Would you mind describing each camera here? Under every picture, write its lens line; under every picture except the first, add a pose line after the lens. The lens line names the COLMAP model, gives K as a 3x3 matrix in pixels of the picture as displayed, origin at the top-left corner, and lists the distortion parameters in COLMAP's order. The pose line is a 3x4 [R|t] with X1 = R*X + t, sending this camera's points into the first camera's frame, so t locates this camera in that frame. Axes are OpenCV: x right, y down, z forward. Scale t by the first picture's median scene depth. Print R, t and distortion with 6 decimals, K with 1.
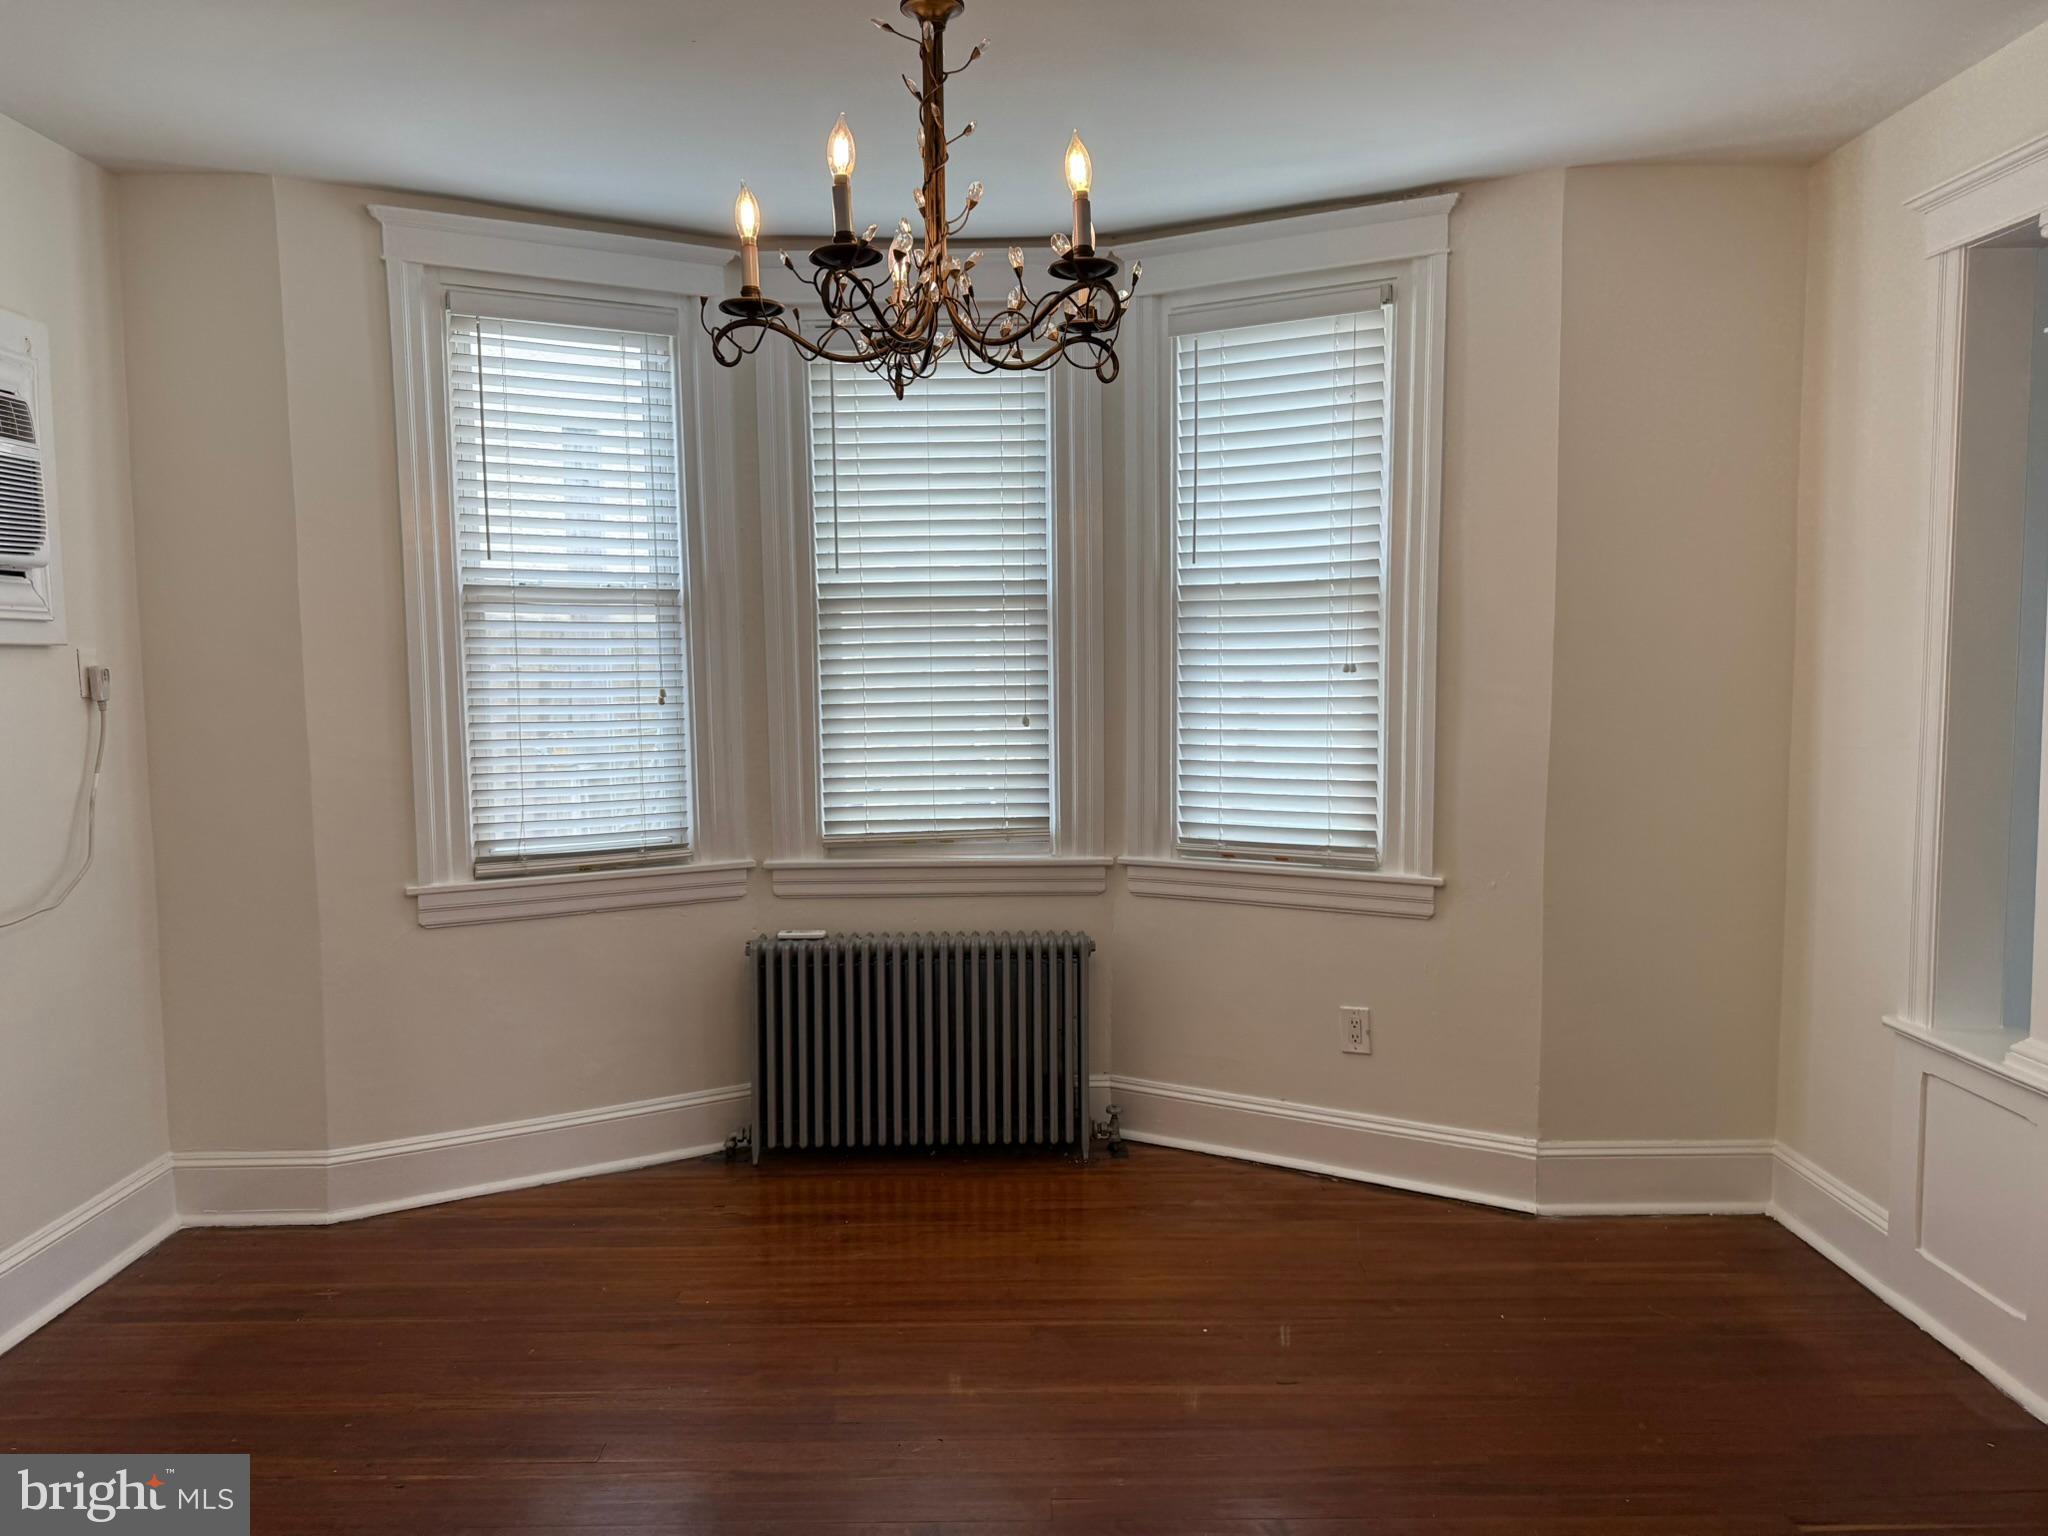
lens RADIAL K [[1443.3, 0, 1015.6], [0, 1443.3, 761.0], [0, 0, 1]] dist [0.083056, -0.105873]
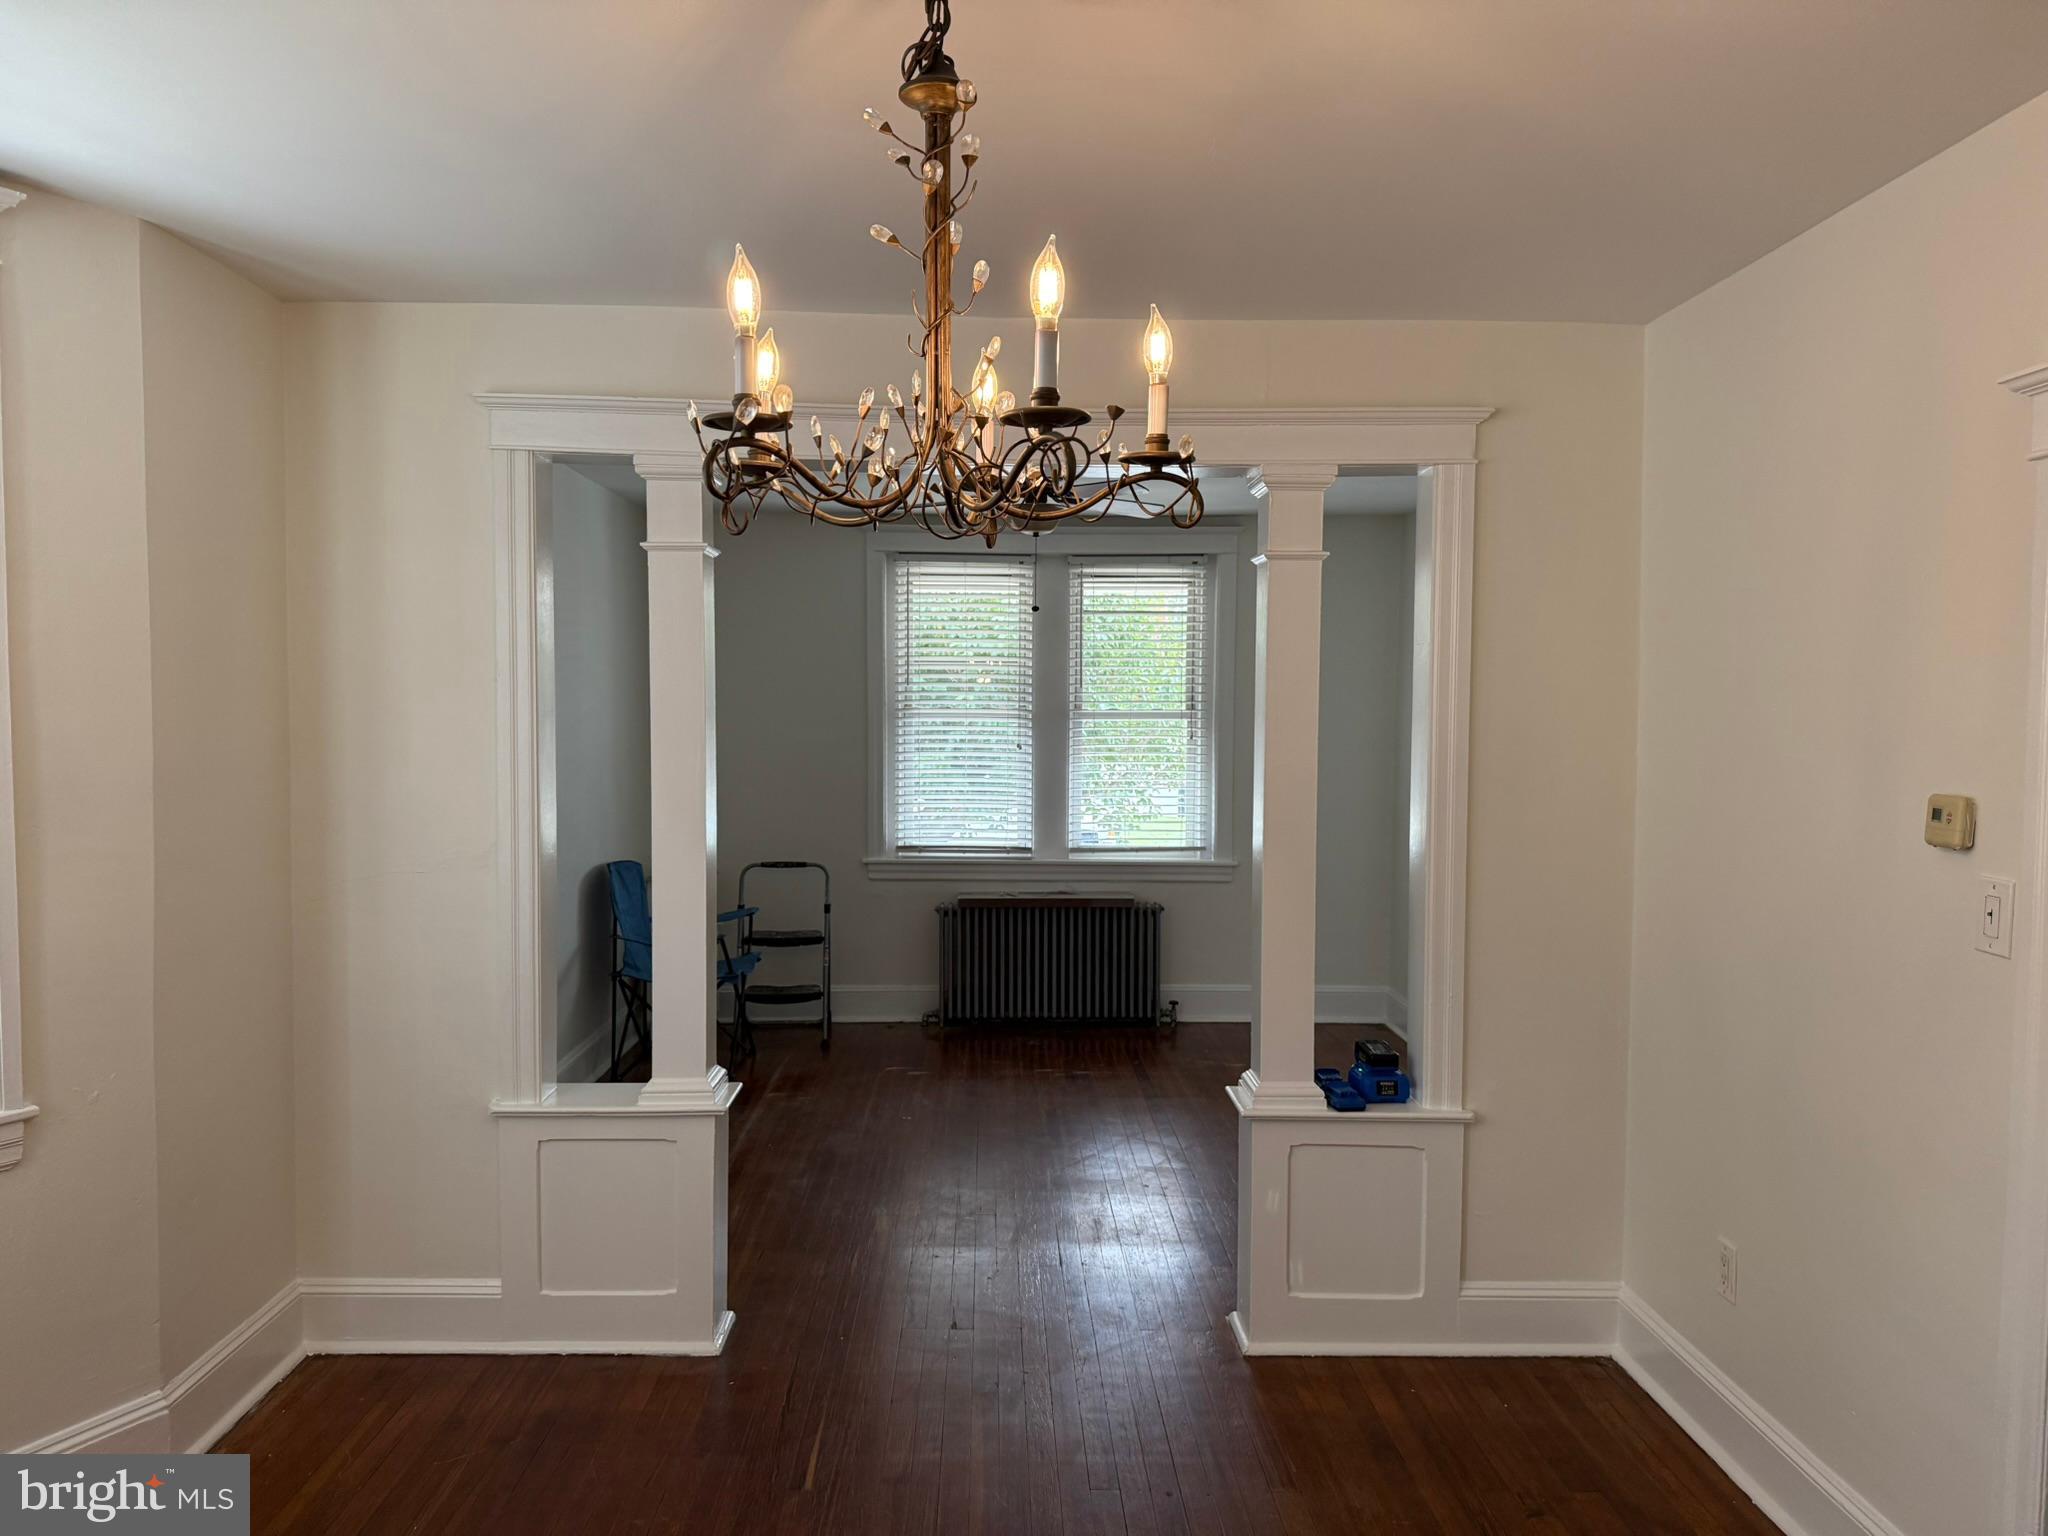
lens RADIAL K [[1427.8, 0, 1037.3], [0, 1427.8, 761.3], [0, 0, 1]] dist [0.134533, -0.218467]
pose [[-0.051139, -0.033691, 0.998123, -0.472697], [0.057676, 0.997663, 0.036631, -0.094700], [-0.997025, 0.059441, -0.049076, 0.543018]]
